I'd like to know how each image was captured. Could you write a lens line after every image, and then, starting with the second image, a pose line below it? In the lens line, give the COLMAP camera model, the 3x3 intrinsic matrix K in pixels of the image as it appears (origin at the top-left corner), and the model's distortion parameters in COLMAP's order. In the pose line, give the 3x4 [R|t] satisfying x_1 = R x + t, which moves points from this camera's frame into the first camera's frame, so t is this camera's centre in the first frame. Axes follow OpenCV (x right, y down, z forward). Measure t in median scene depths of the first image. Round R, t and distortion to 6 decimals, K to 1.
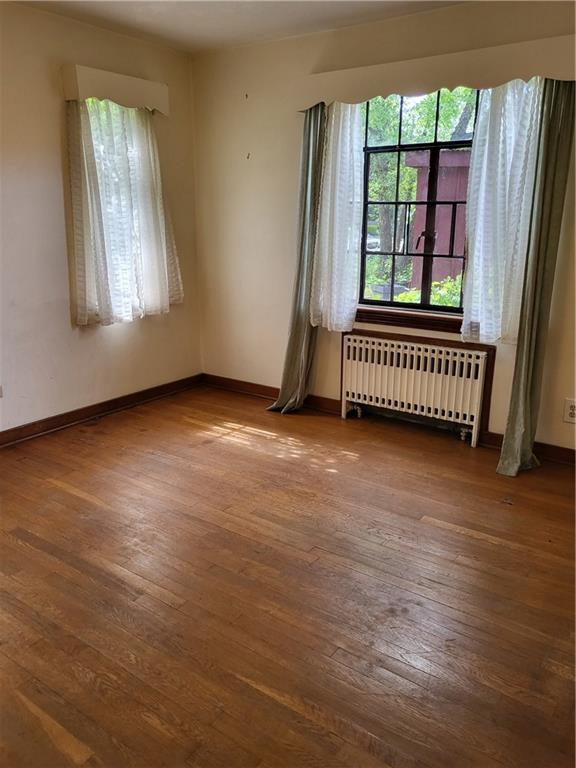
lens RADIAL K [[584.6, 0, 288.0], [0, 584.6, 384.0], [0, 0, 1]] dist [-0.012213, -0.005252]
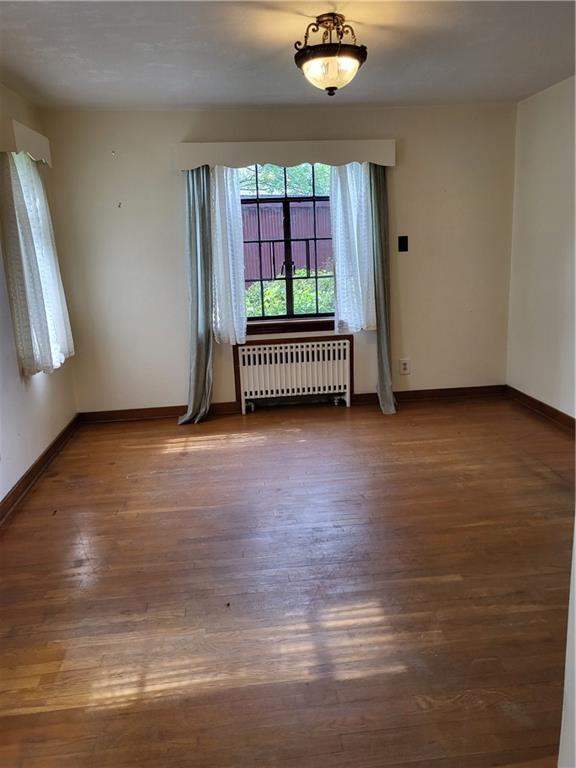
lens RADIAL K [[578.2, 0, 288.0], [0, 578.2, 384.0], [0, 0, 1]] dist [0.005303, 0.001200]
pose [[0.762180, -0.194354, 0.617501, -0.647814], [0.222110, 0.974478, 0.032560, -0.025659], [-0.608069, 0.112337, 0.785896, -0.029506]]
